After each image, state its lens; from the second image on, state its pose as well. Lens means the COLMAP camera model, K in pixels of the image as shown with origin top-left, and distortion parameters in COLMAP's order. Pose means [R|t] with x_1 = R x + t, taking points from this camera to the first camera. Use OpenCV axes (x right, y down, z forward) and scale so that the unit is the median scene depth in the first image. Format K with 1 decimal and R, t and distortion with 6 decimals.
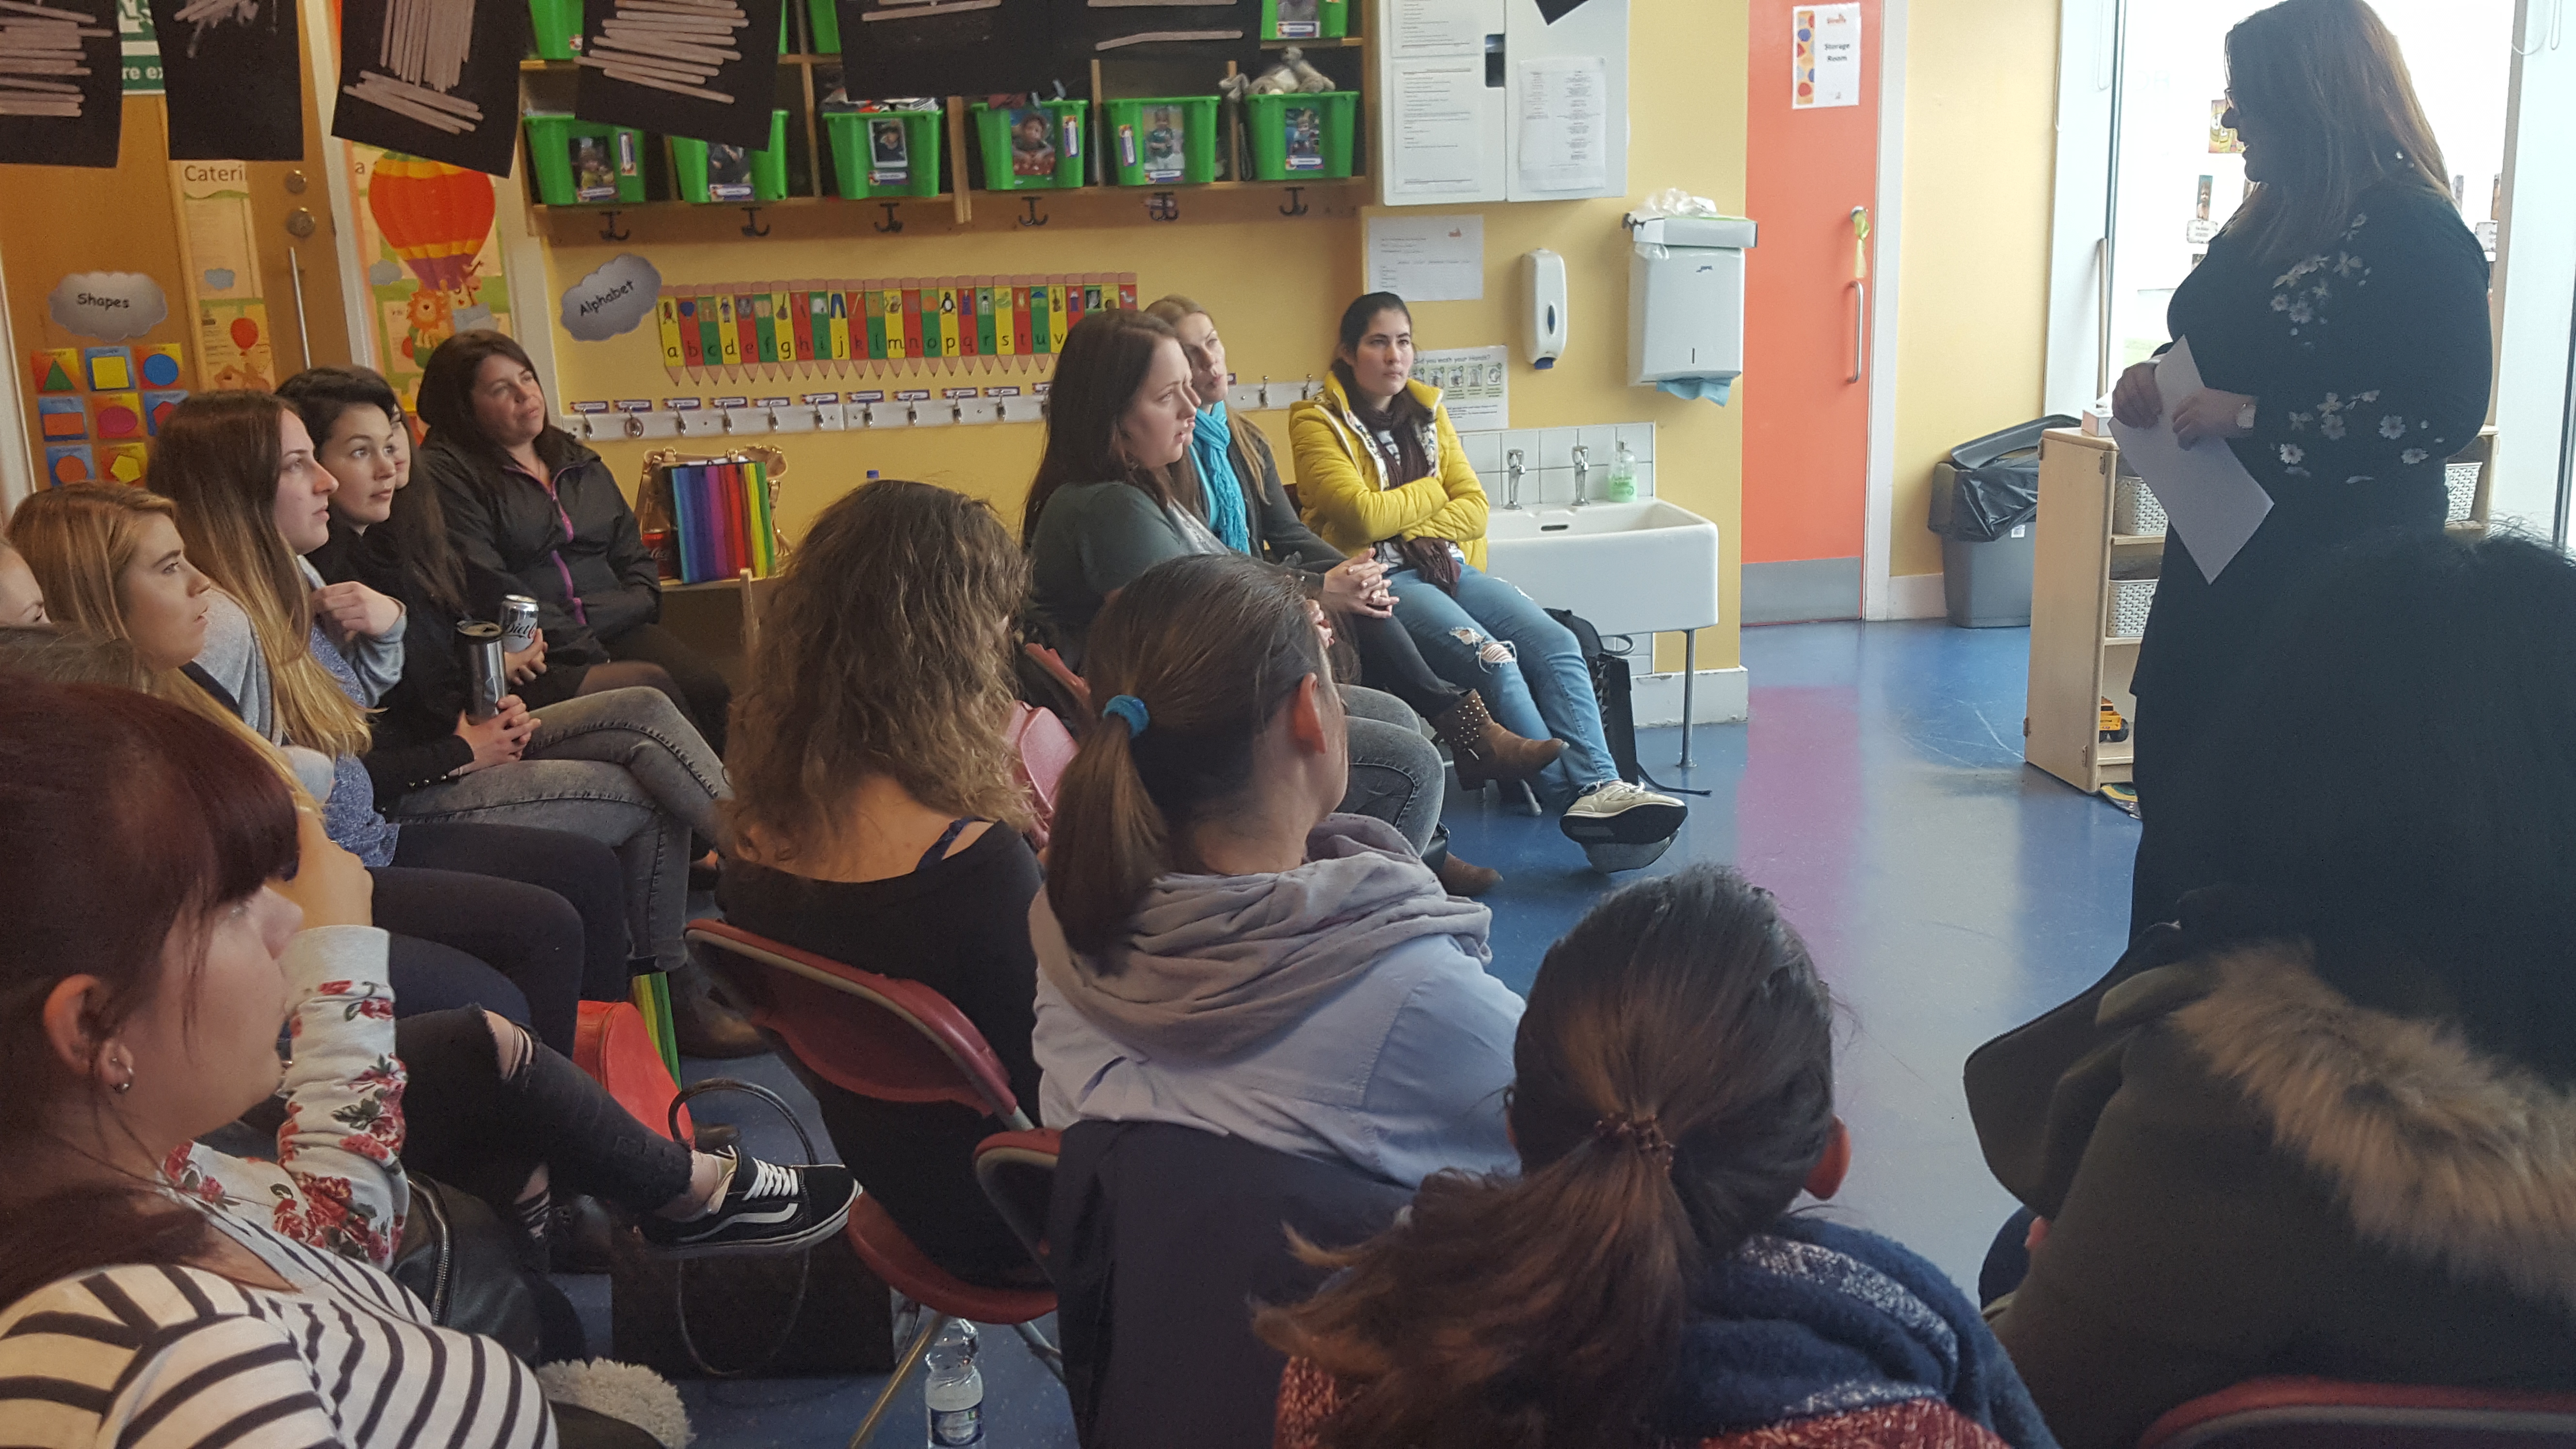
lens RADIAL K [[2302.9, 0, 1218.0], [0, 2302.9, 732.0], [0, 0, 1]] dist [0.169138, -0.376935]
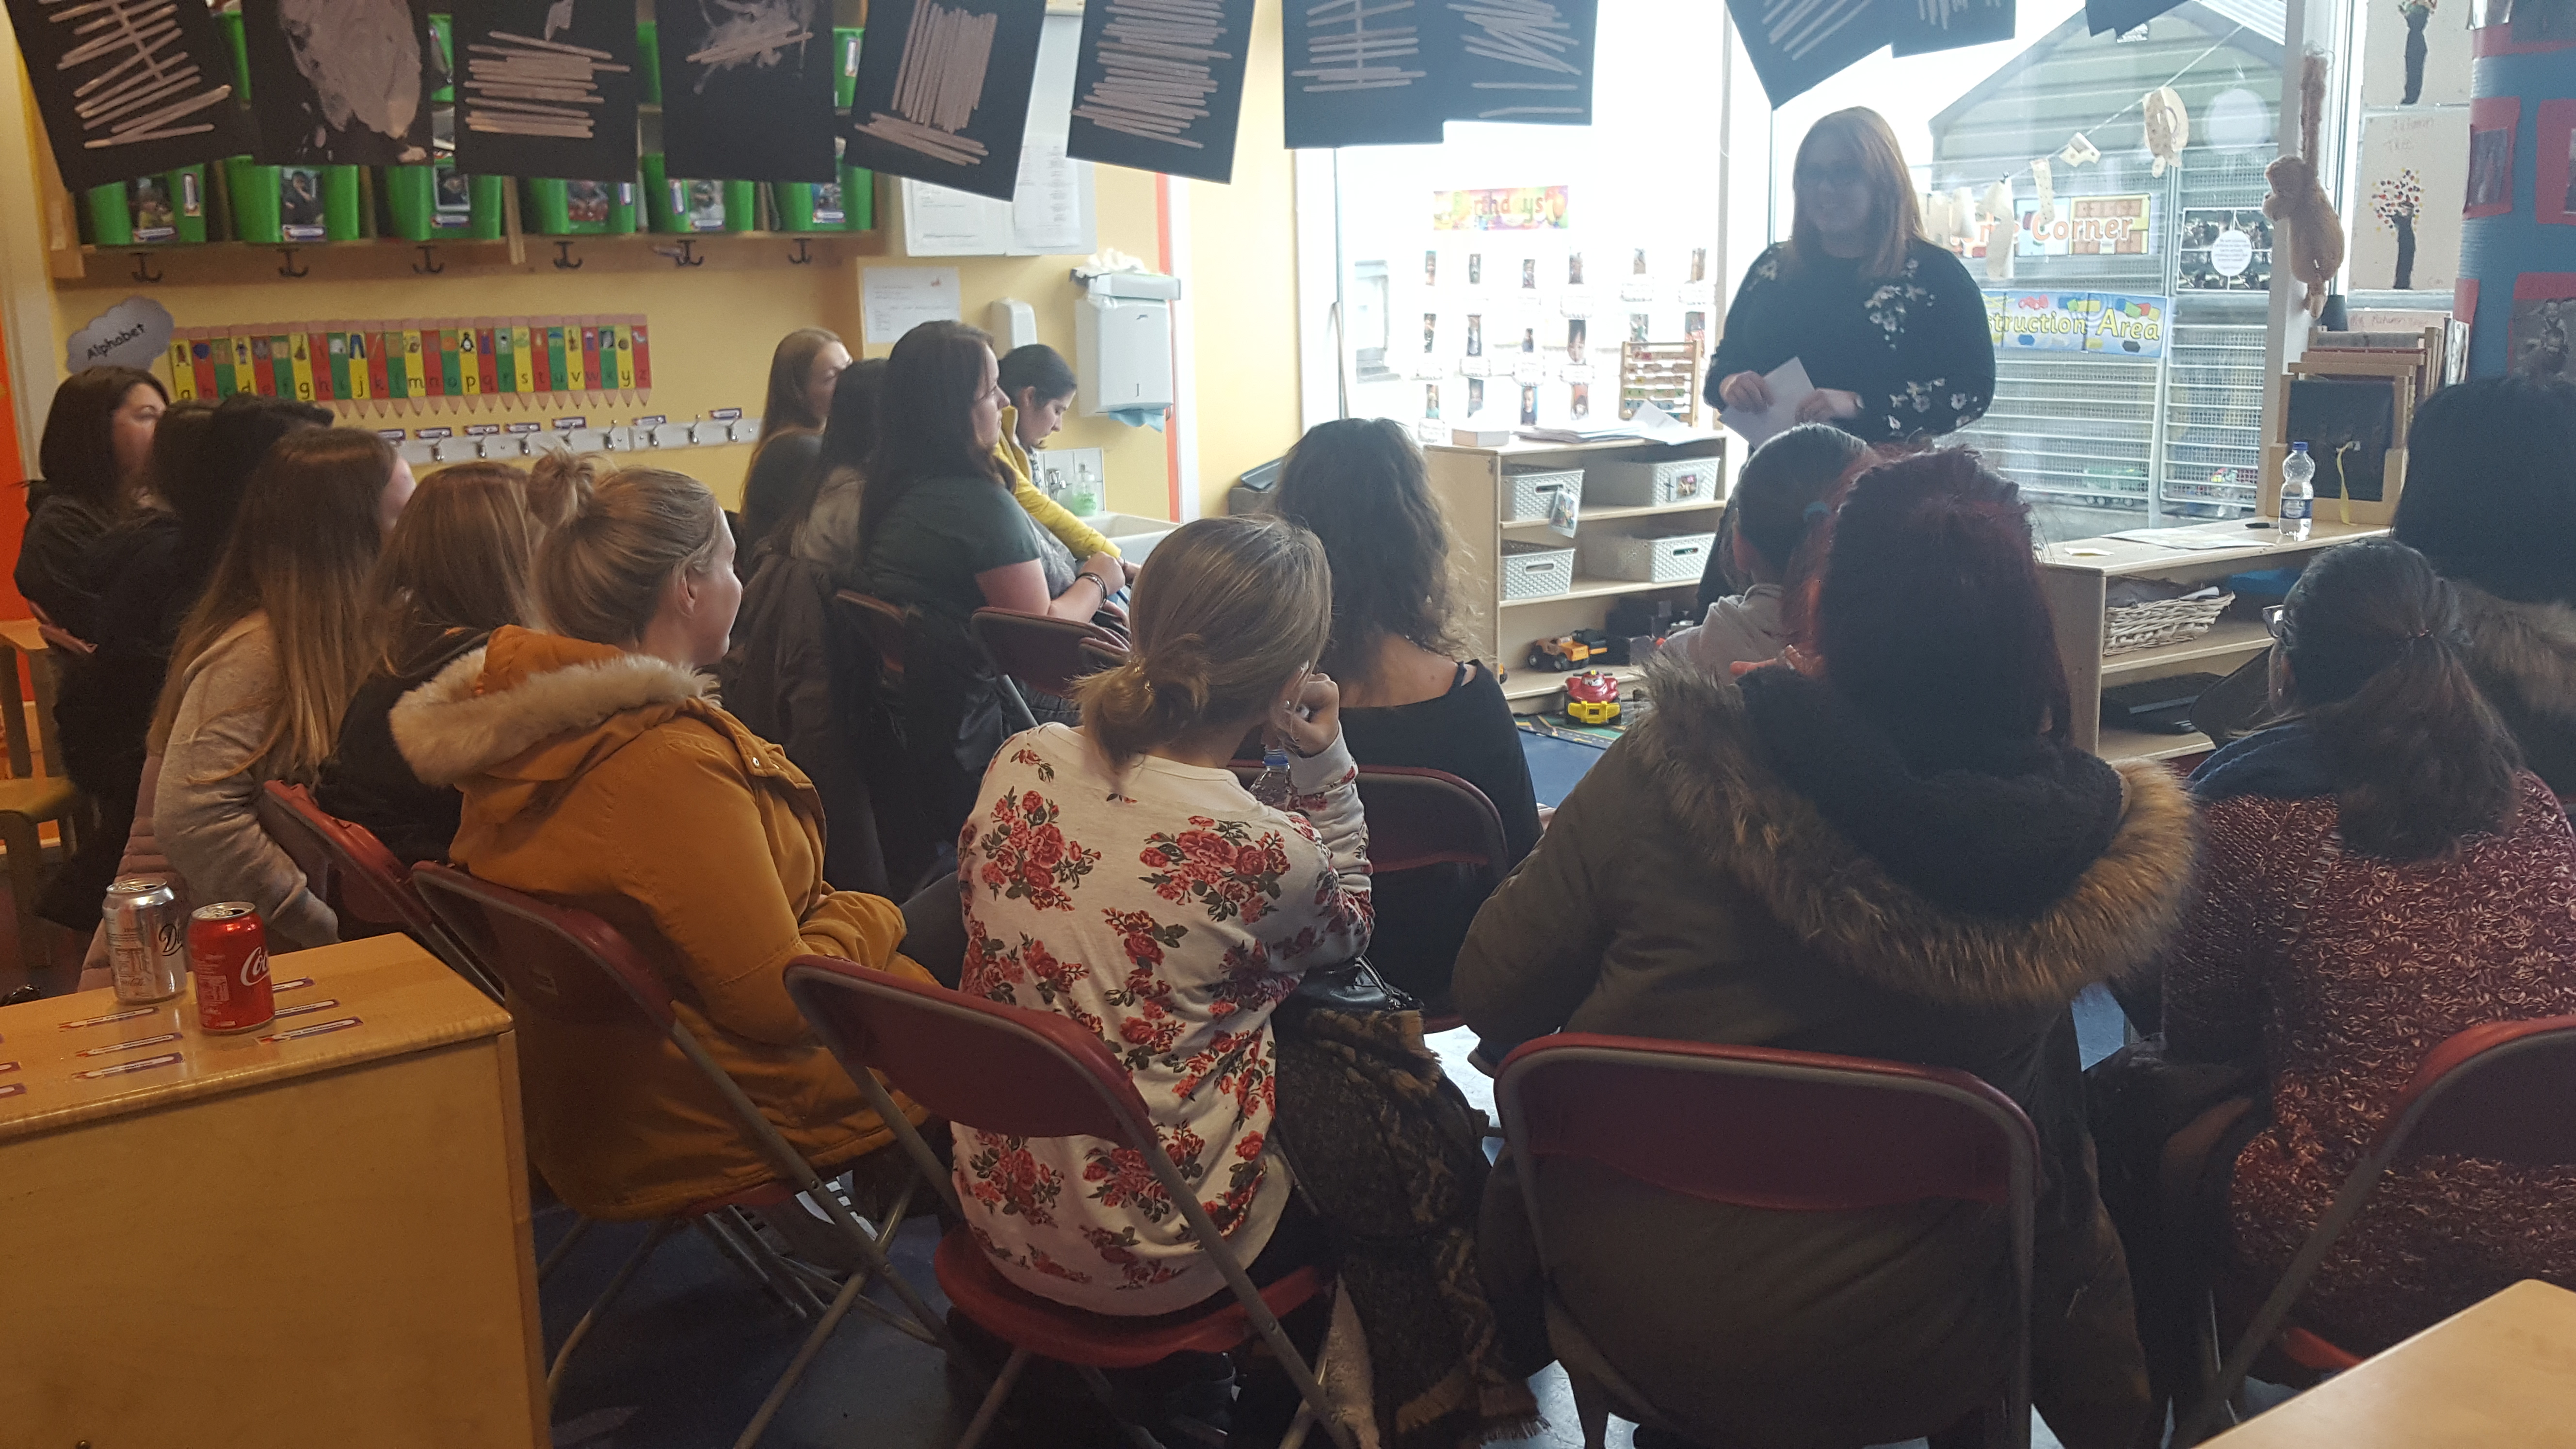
lens RADIAL K [[2267.2, 0, 1288.0], [0, 2267.2, 724.5], [0, 0, 1]] dist [0.104639, -0.263098]
pose [[0.888979, -0.078068, 0.451245, -0.278831], [0.092018, 0.995717, -0.009016, 0.026921], [-0.448609, 0.049538, 0.892354, -0.060786]]
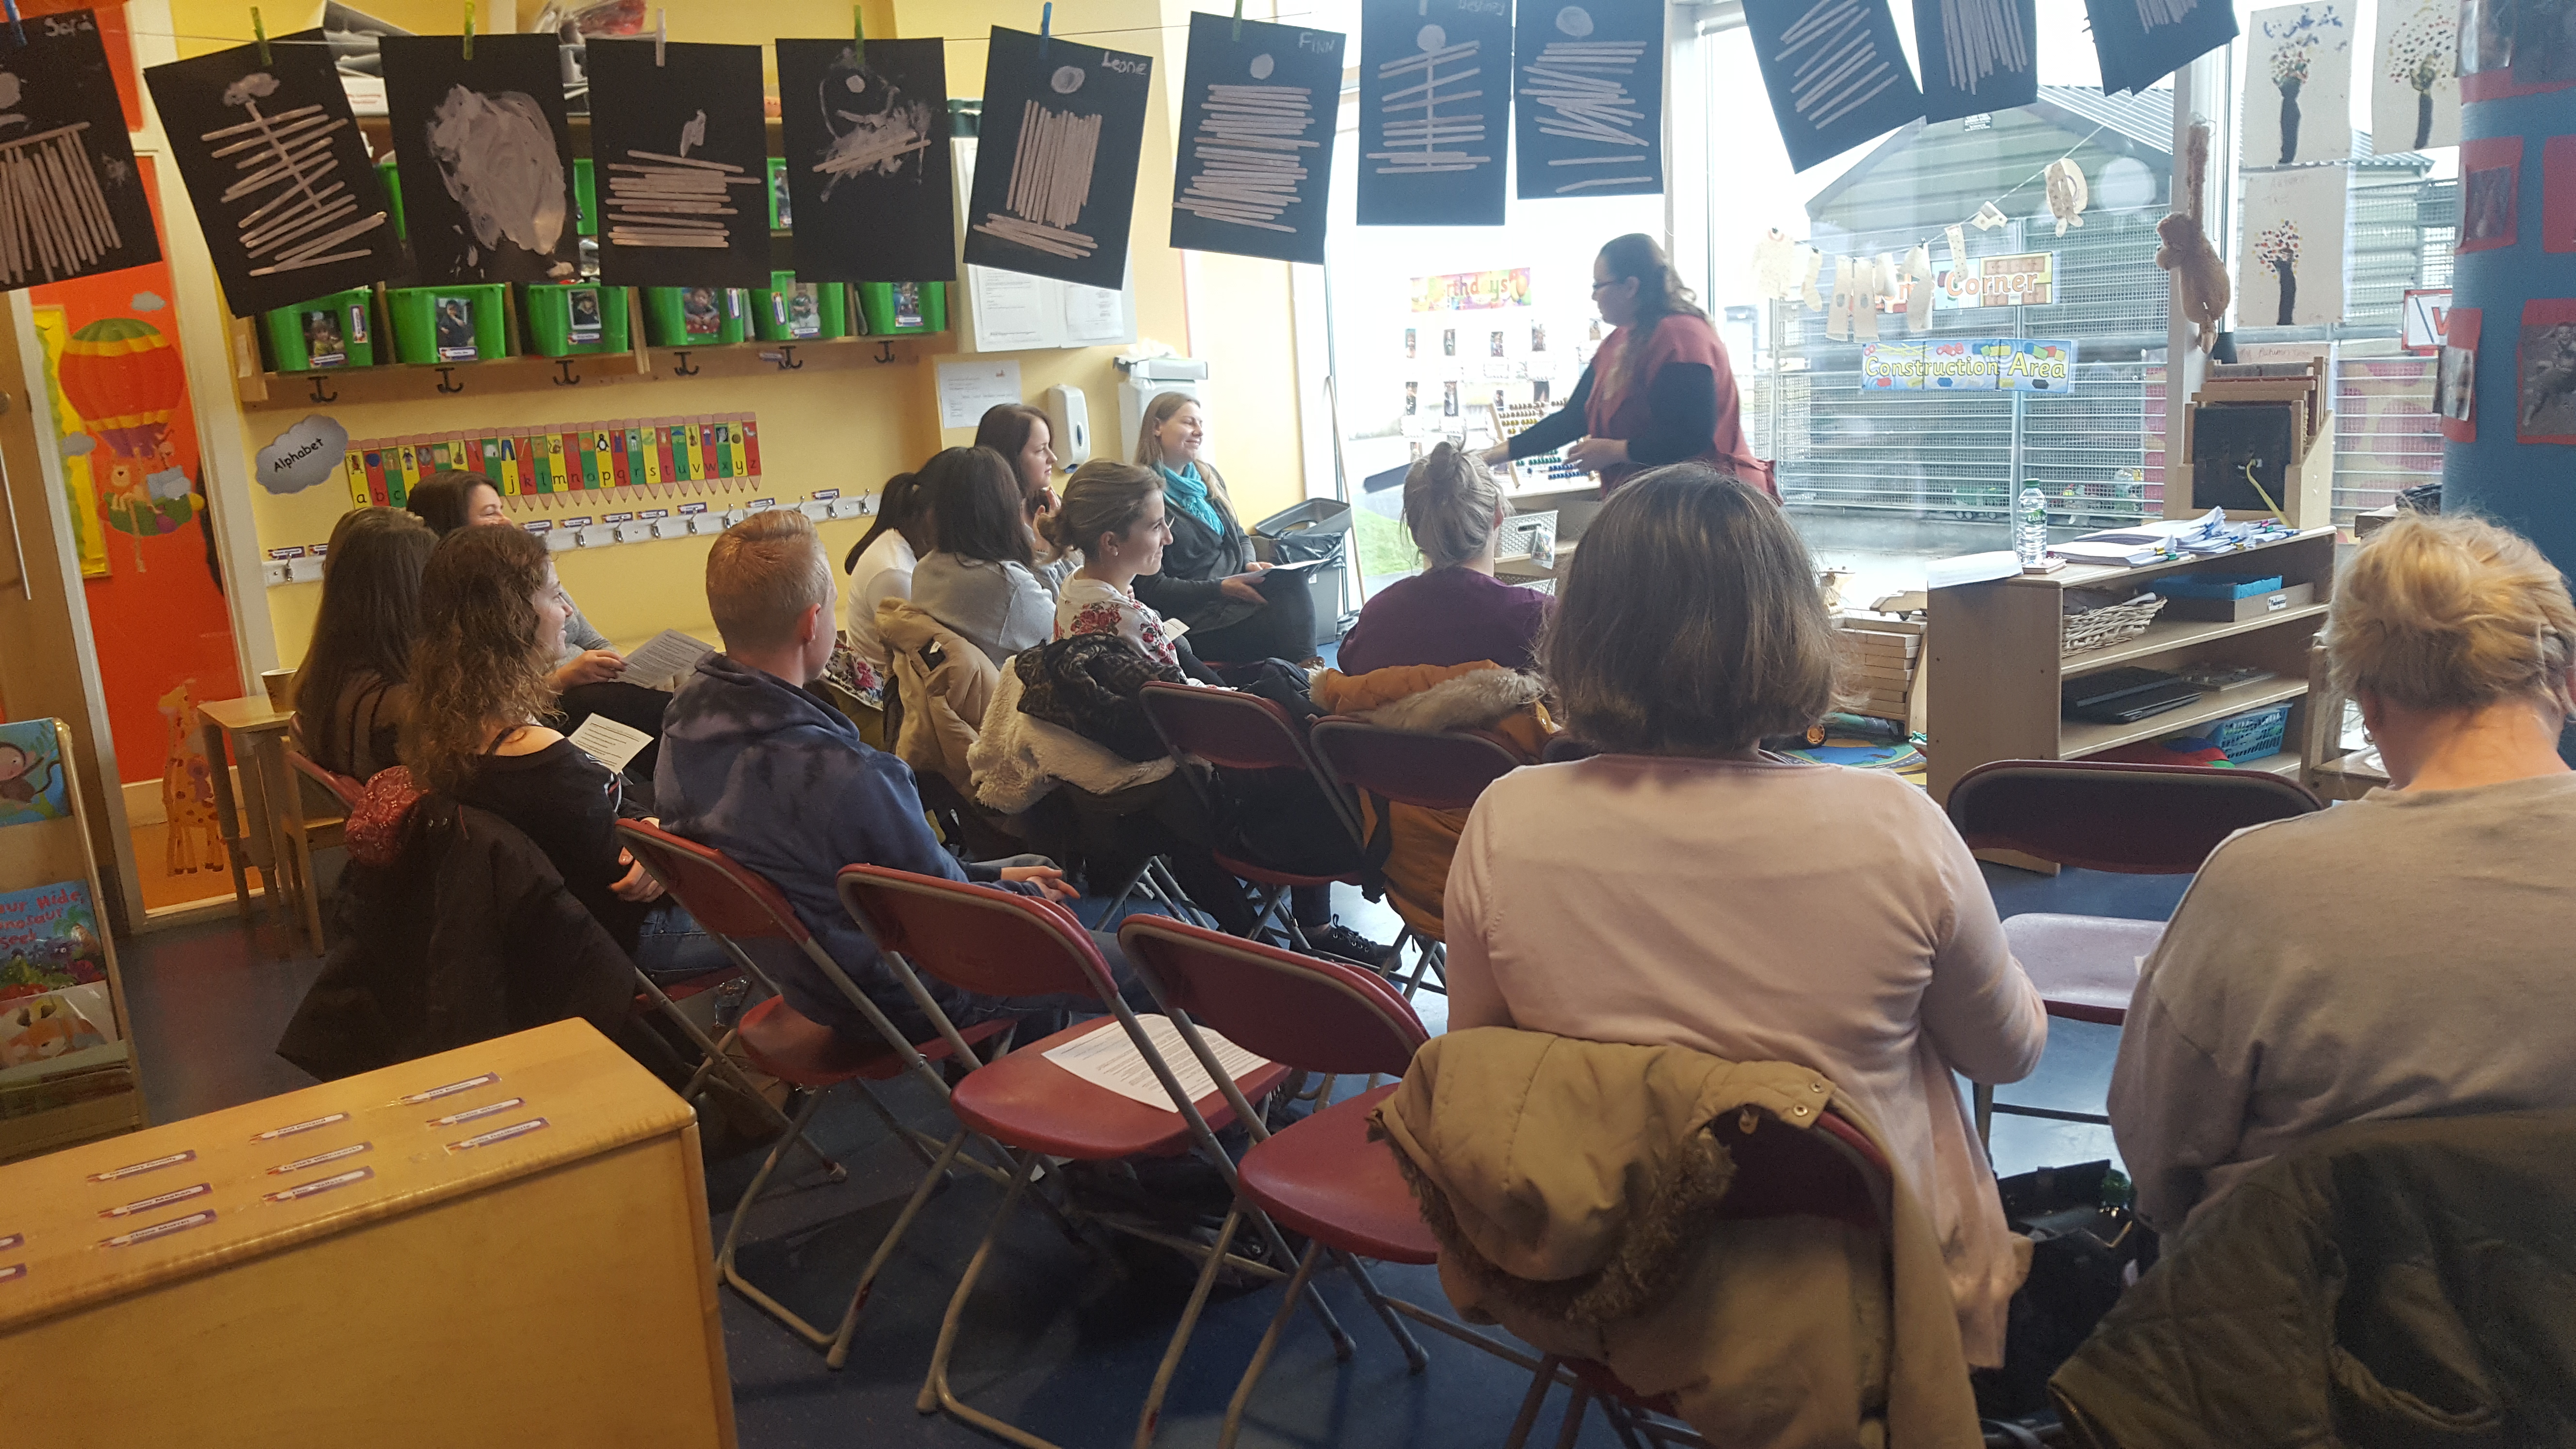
lens RADIAL K [[1862.6, 0, 1253.8], [0, 1862.6, 704.5], [0, 0, 1]] dist [0.094310, -0.237080]
pose [[0.889970, -0.109666, 0.442635, -0.274608], [0.132804, 0.990909, -0.021514, 0.013107], [-0.436252, 0.077930, 0.896444, 0.004120]]
